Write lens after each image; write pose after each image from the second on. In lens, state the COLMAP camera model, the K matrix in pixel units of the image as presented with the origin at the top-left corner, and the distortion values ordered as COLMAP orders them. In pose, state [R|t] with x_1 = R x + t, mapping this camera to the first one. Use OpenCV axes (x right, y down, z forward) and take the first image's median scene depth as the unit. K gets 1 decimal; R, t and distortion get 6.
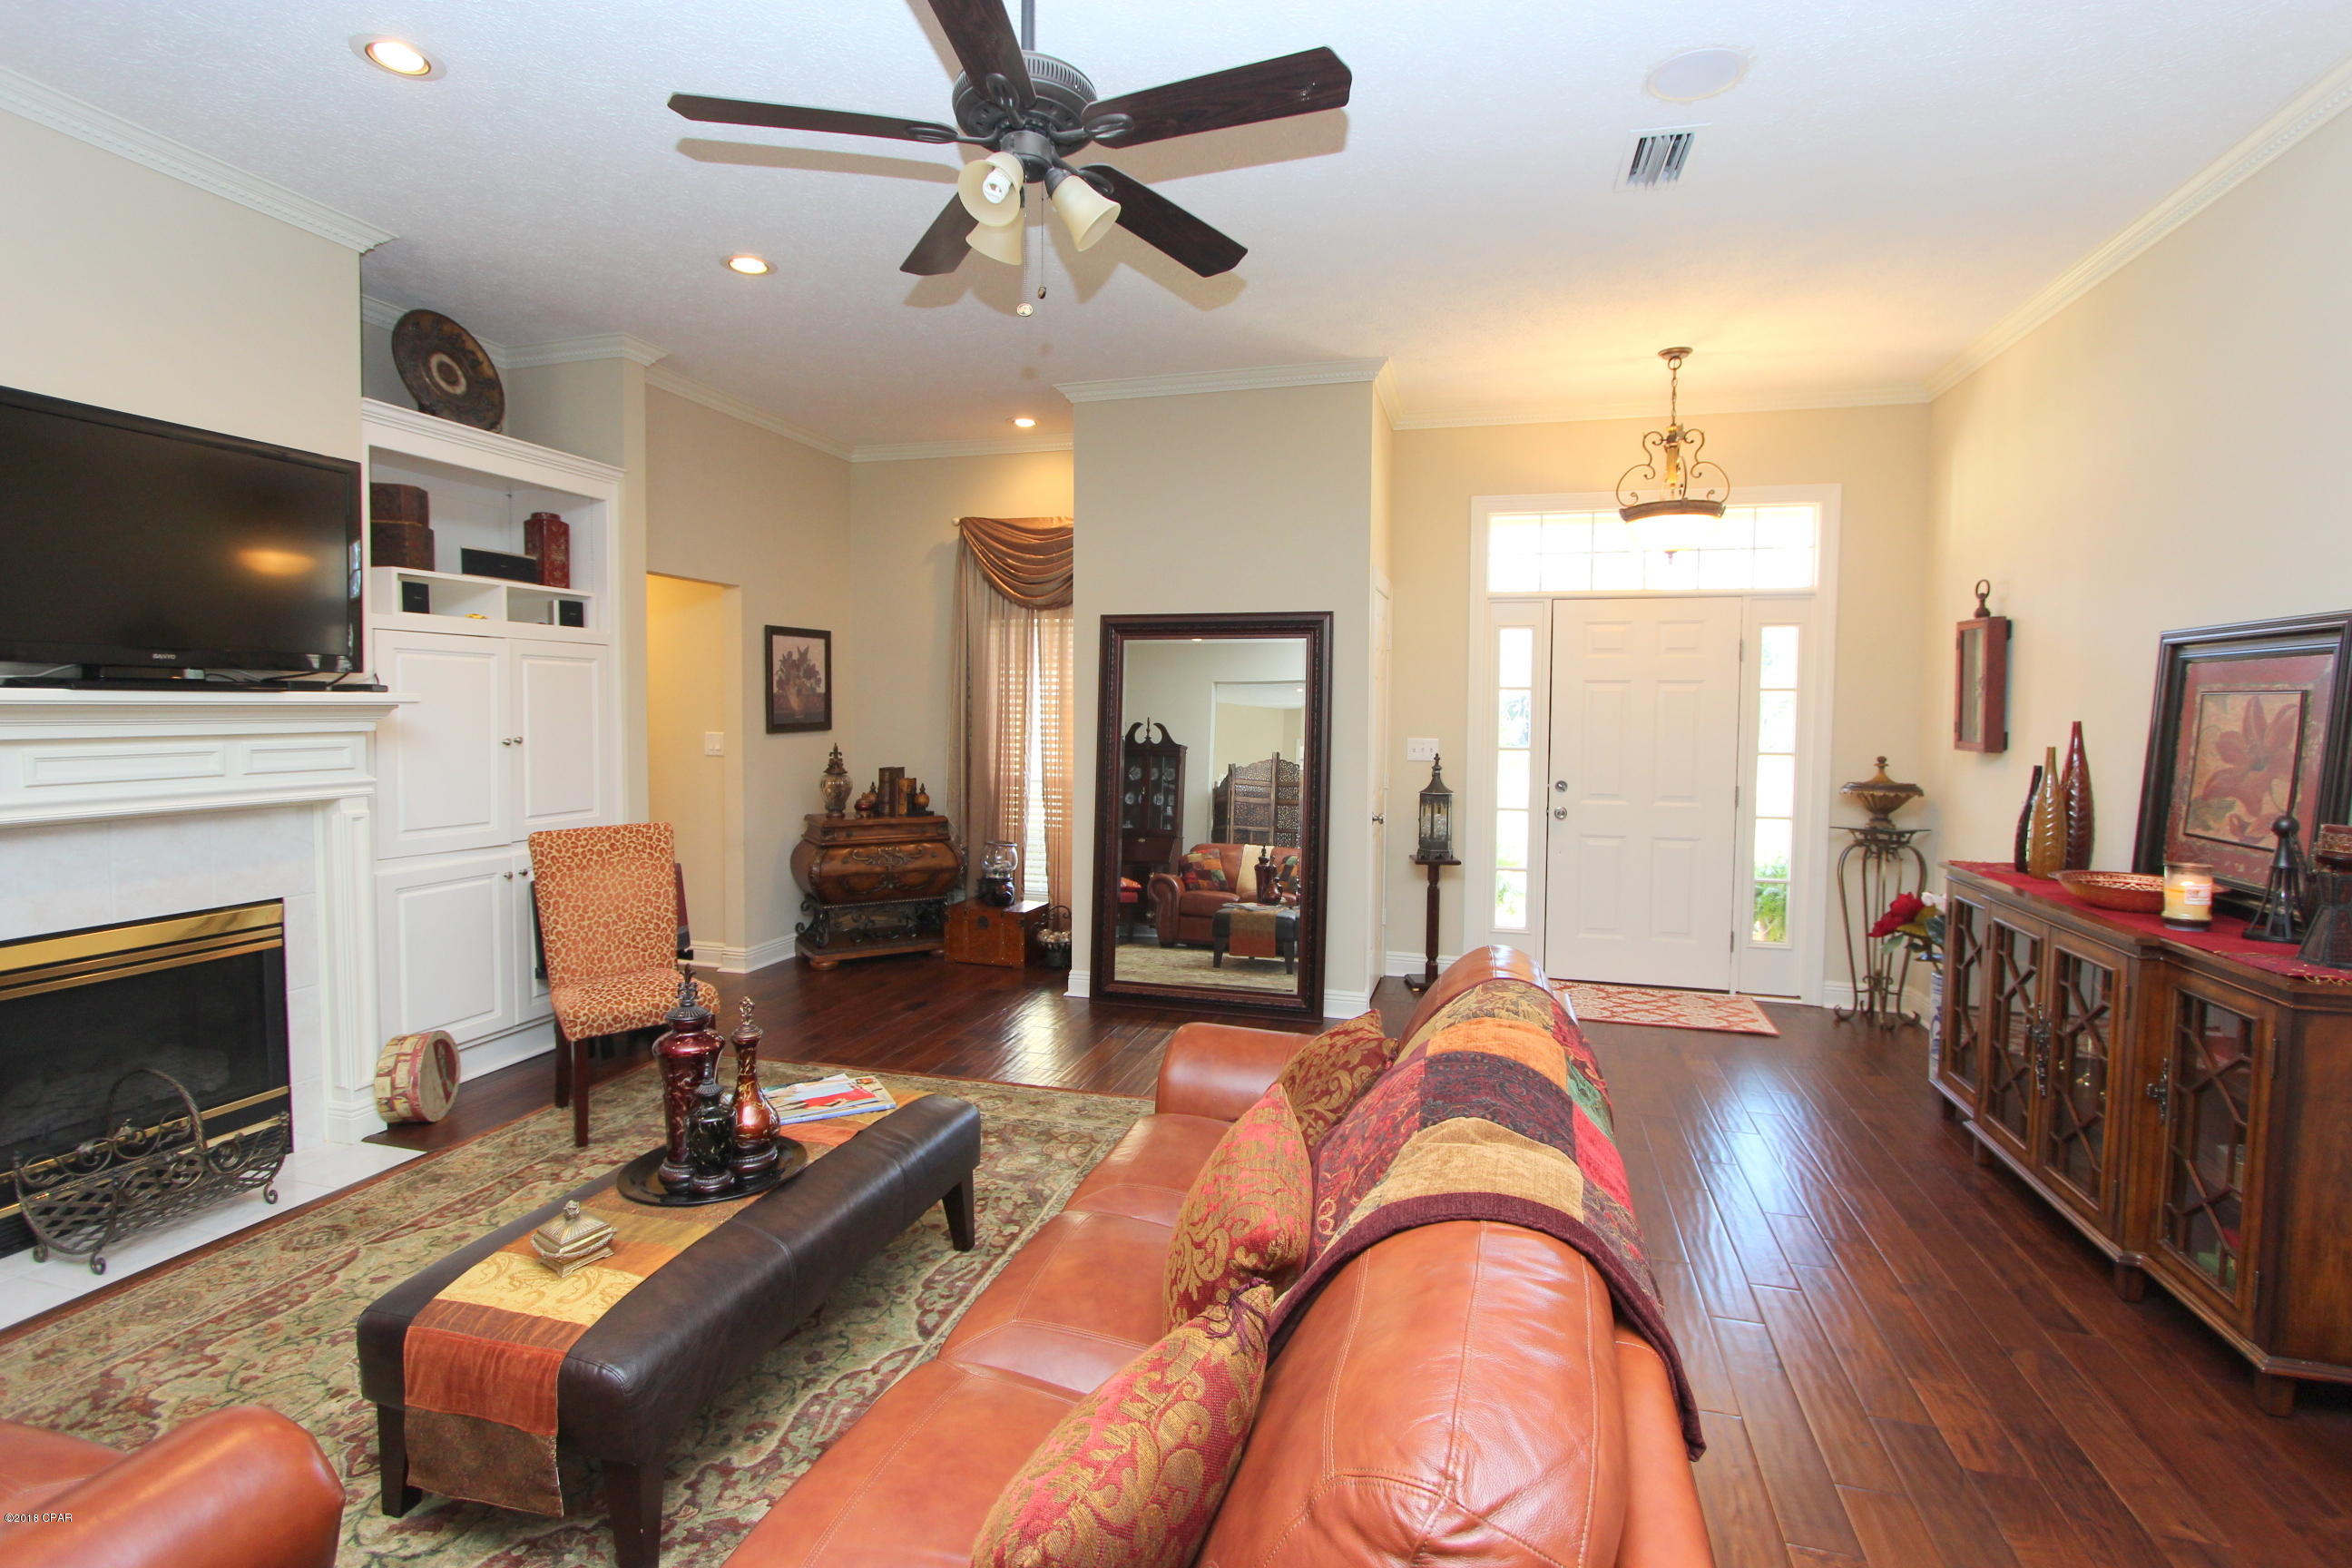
lens RADIAL K [[1087.0, 0, 1197.7], [0, 1087.0, 766.0], [0, 0, 1]] dist [-0.014866, 0.002228]
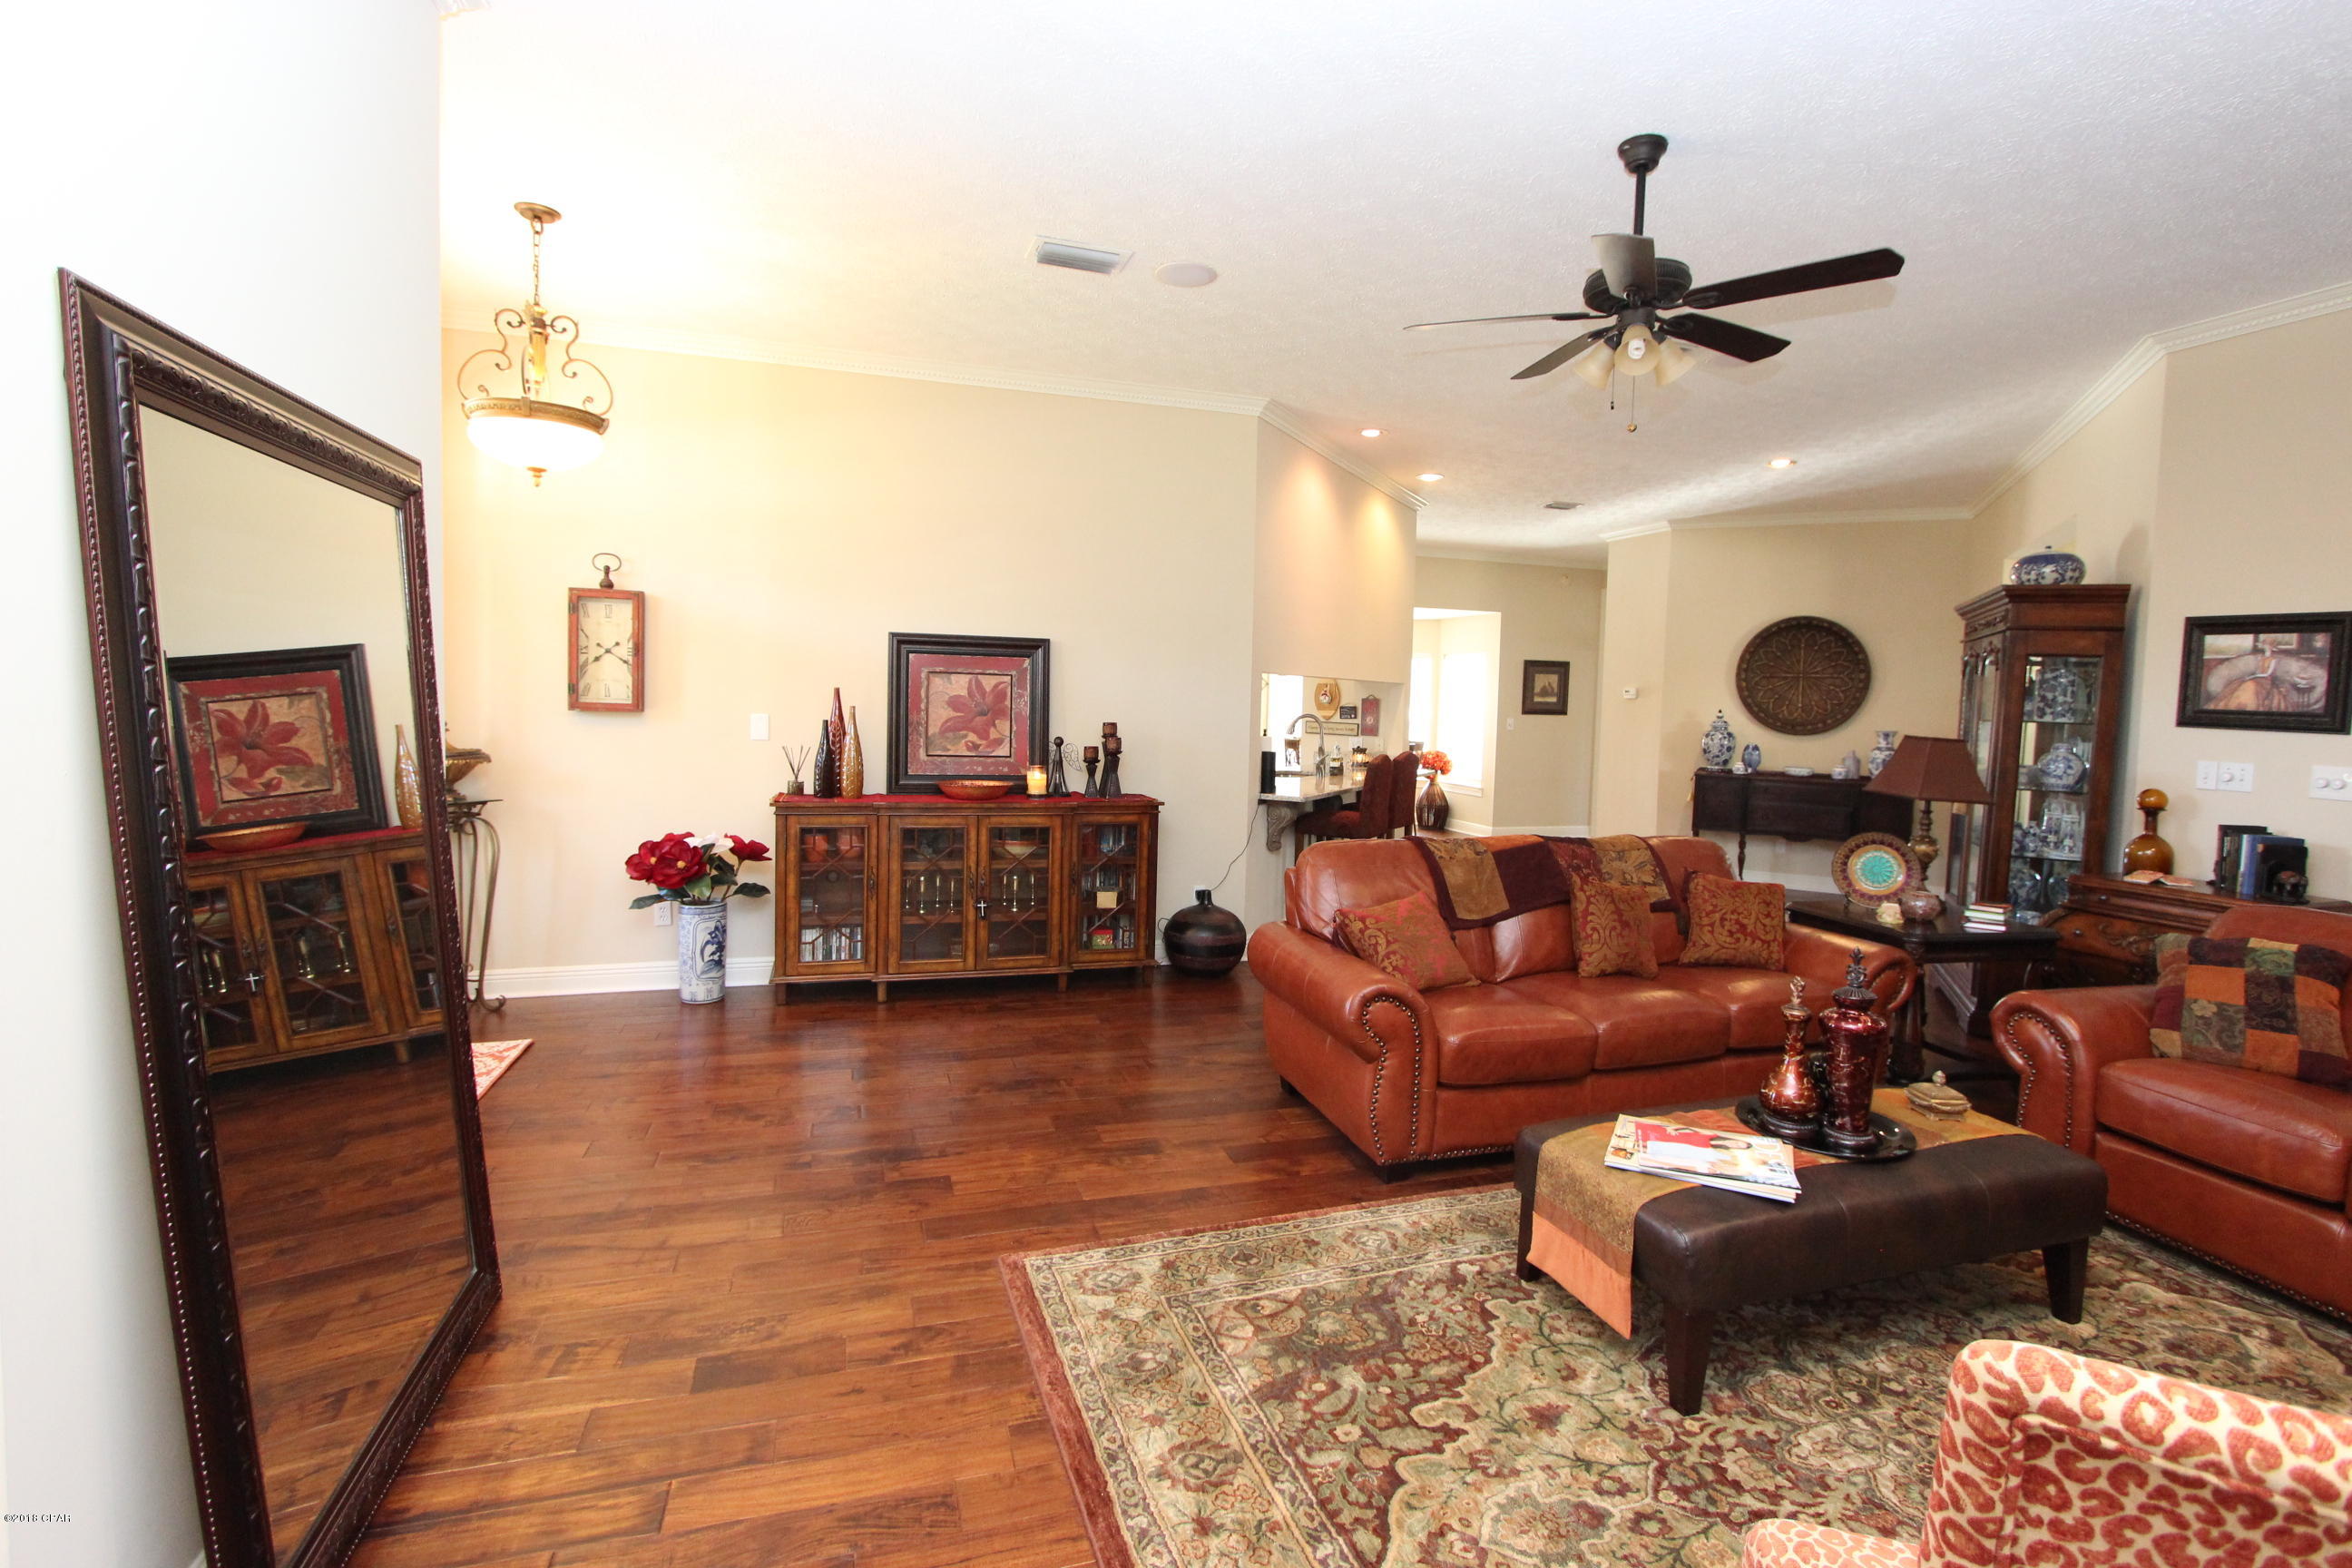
lens RADIAL K [[1087.0, 0, 1194.2], [0, 1087.0, 775.0], [0, 0, 1]] dist [-0.014866, 0.002228]
pose [[-0.555001, -0.081245, 0.827873, -0.786610], [0.014424, 0.994129, 0.107231, -0.090044], [-0.831725, 0.071455, -0.550571, 1.712927]]
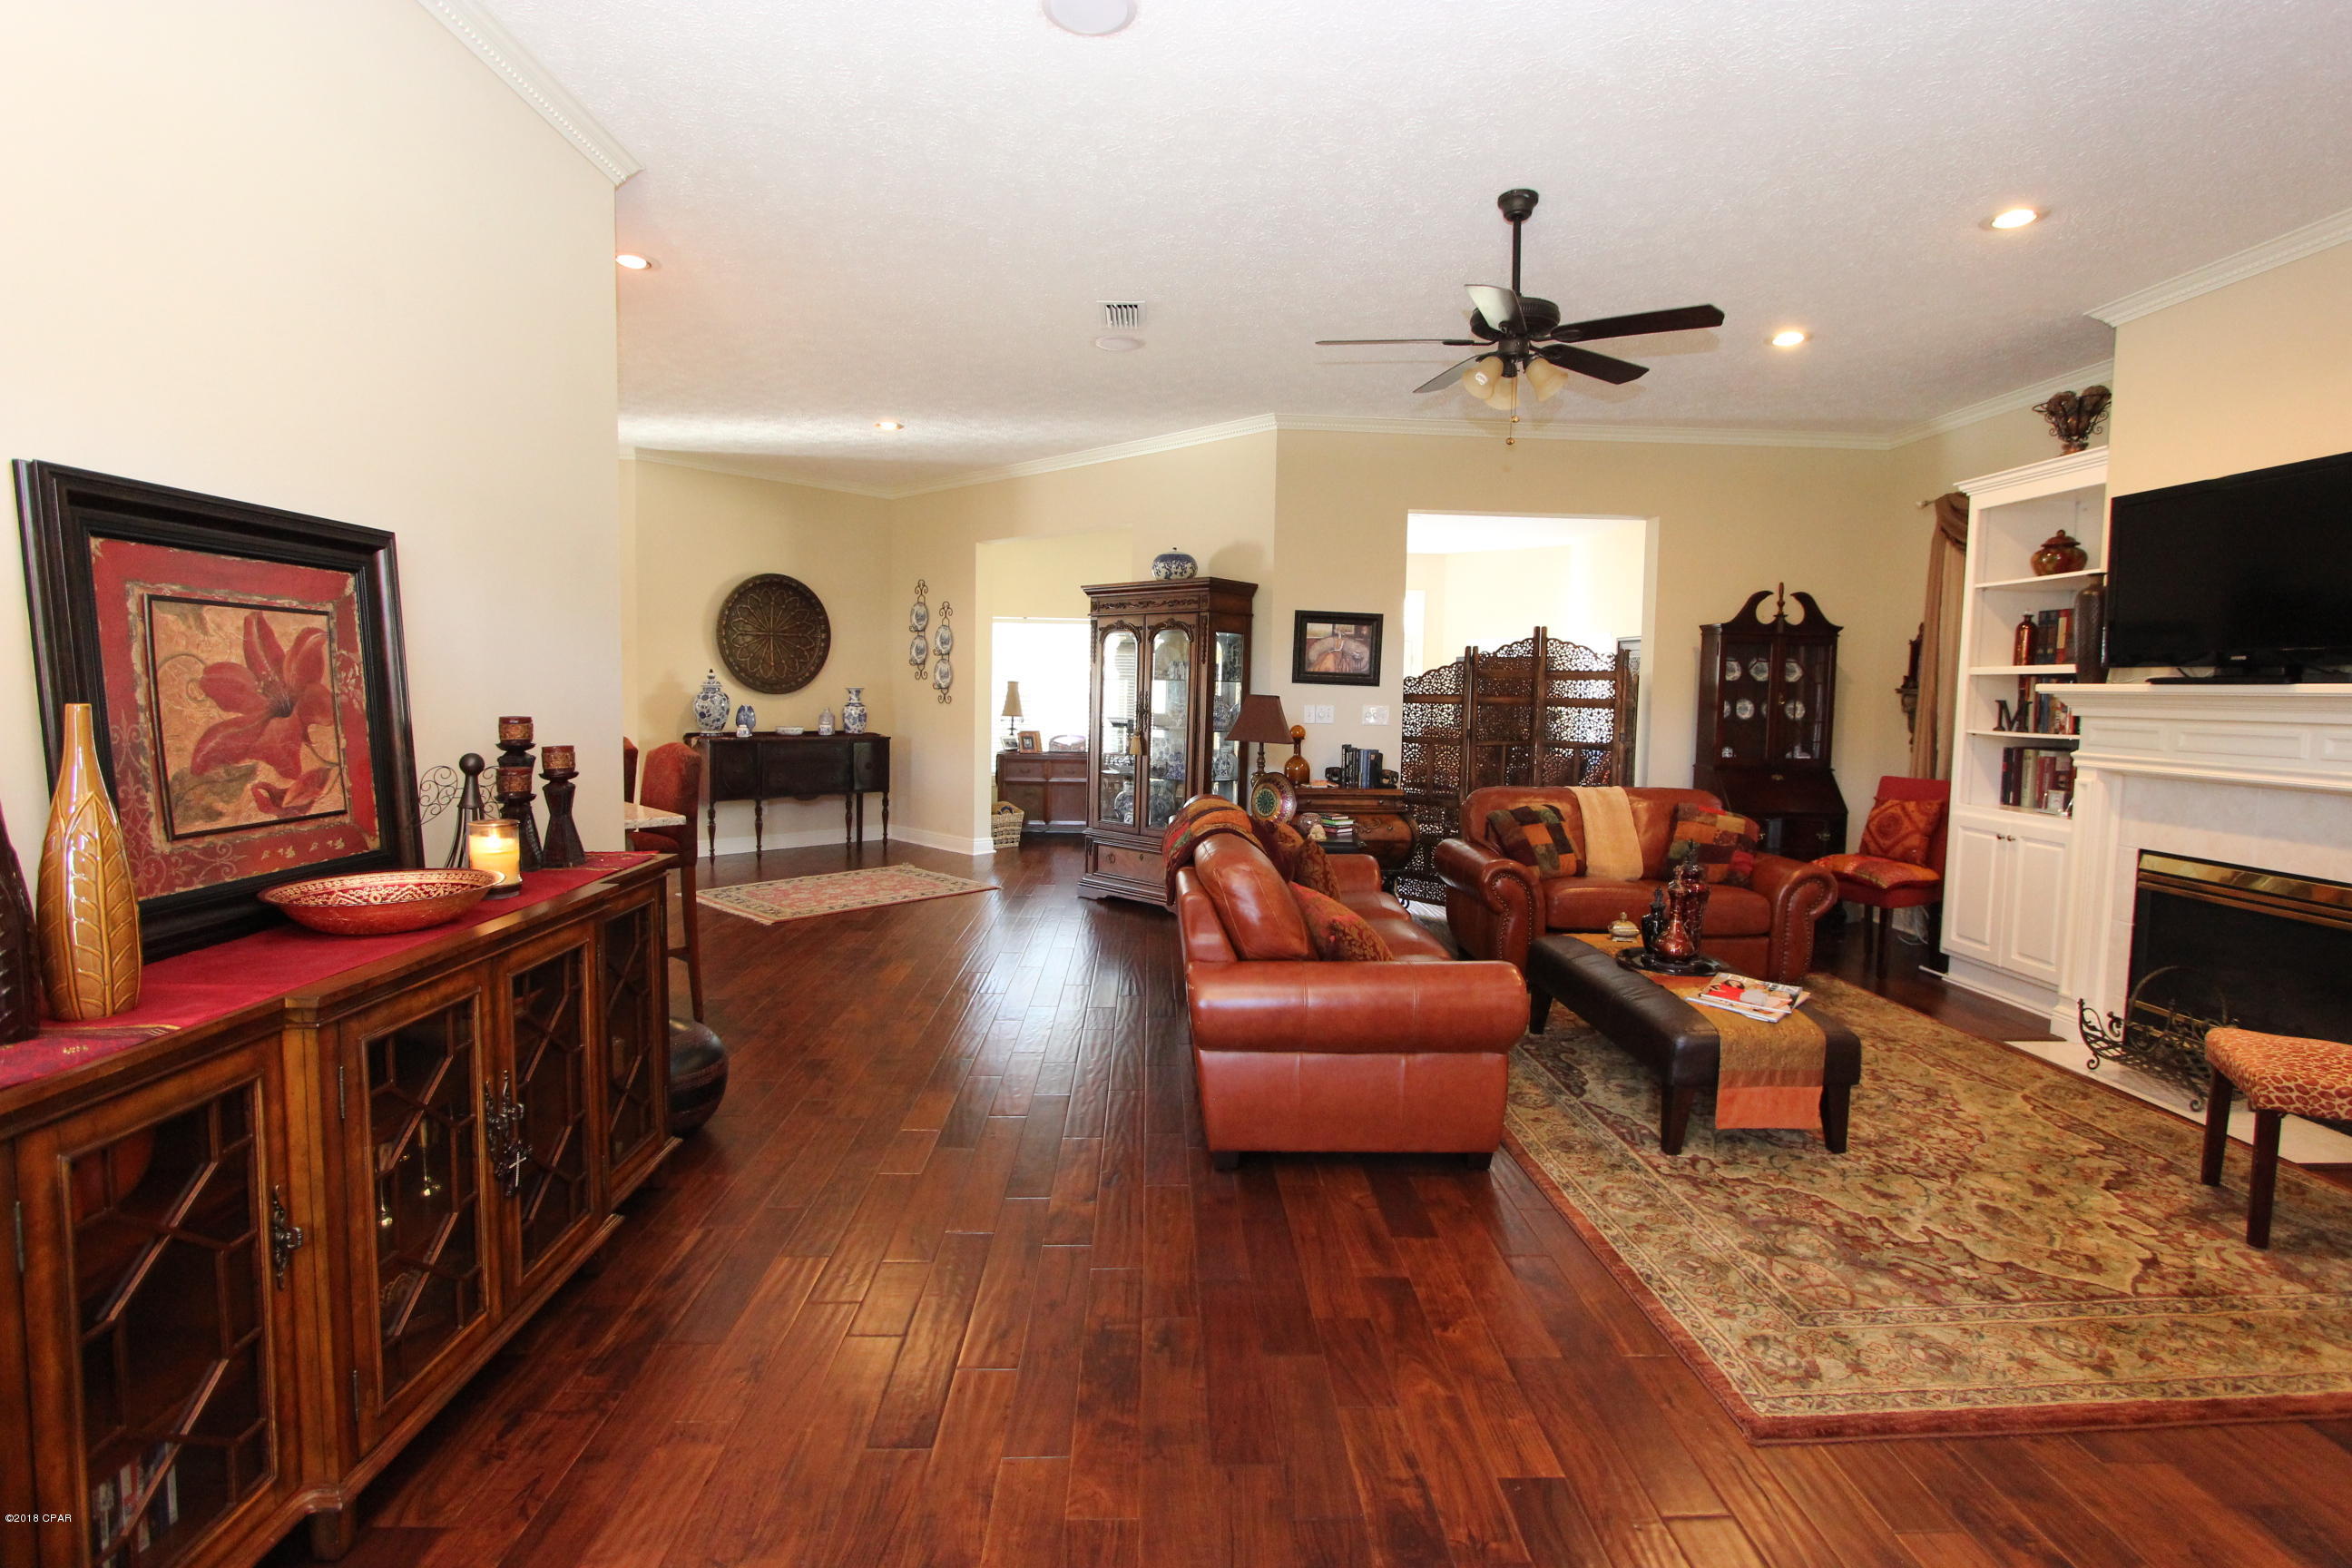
lens RADIAL K [[1087.0, 0, 1196.1], [0, 1087.0, 769.9], [0, 0, 1]] dist [-0.014866, 0.002228]
pose [[-0.949066, -0.000826, -0.315076, 0.614506], [-0.043291, 0.990854, 0.127804, -0.079053], [0.312089, 0.134934, -0.940422, 1.852259]]
